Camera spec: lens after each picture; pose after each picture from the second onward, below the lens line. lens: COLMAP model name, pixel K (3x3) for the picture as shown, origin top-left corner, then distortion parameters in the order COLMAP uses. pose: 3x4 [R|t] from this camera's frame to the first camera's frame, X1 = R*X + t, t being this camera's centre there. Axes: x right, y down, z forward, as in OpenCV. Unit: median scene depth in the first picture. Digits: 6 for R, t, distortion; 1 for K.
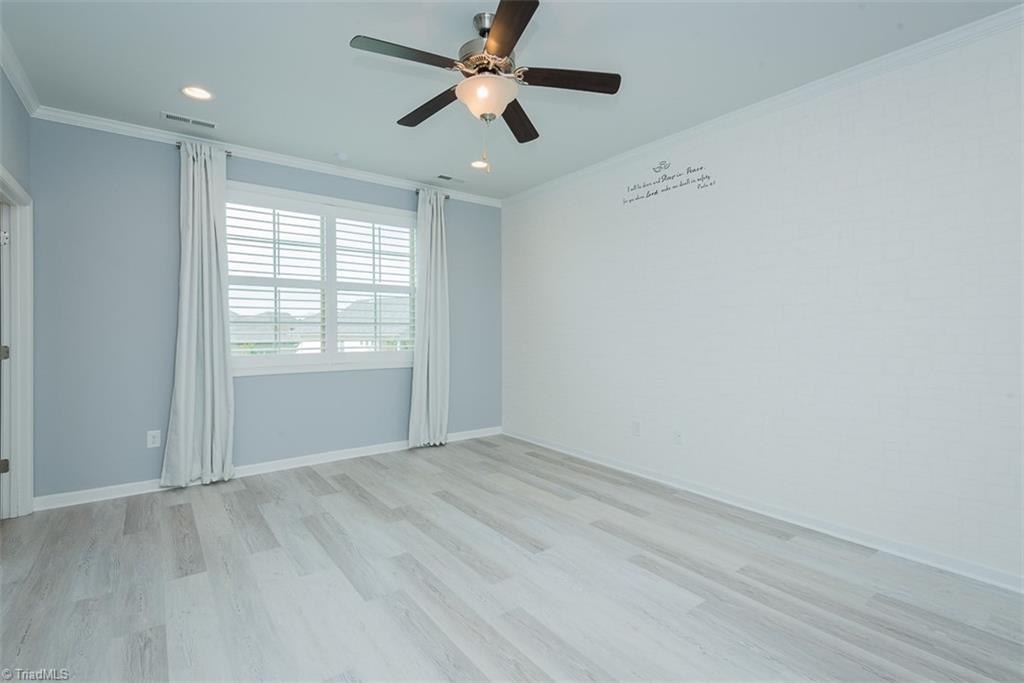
lens RADIAL K [[471.0, 0, 498.4], [0, 471.0, 336.9], [0, 0, 1]] dist [0.023921, -0.013970]
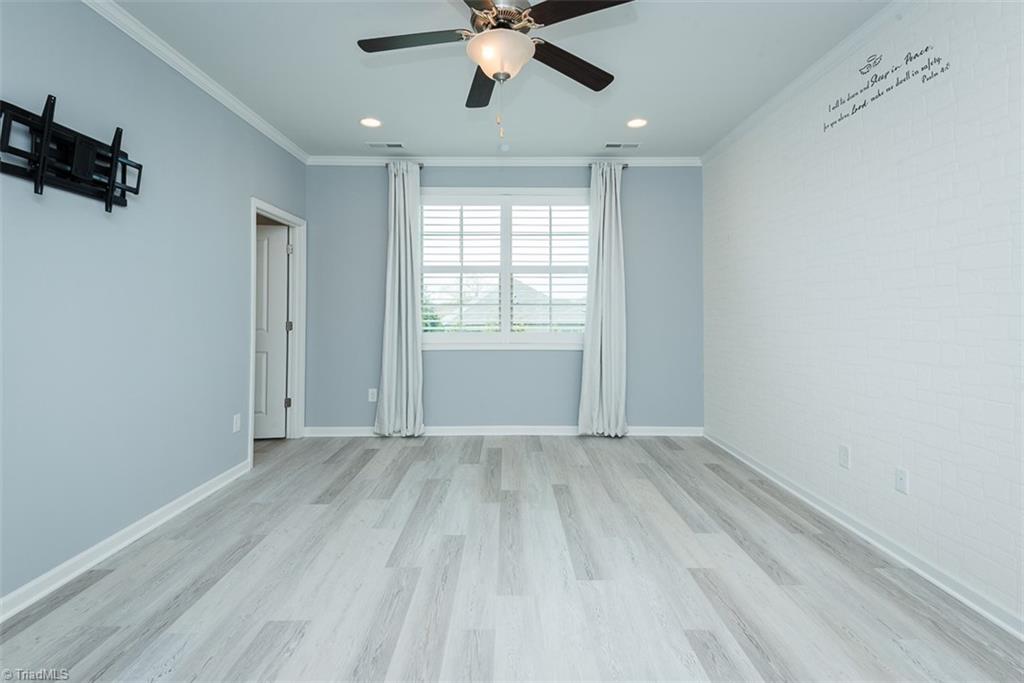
lens RADIAL K [[471.0, 0, 508.8], [0, 471.0, 311.2], [0, 0, 1]] dist [0.023921, -0.013970]
pose [[0.807819, 0.000371, -0.589430, 0.330026], [-0.009547, 0.999877, -0.012455, -0.001922], [0.589353, 0.015689, 0.807723, 0.173792]]
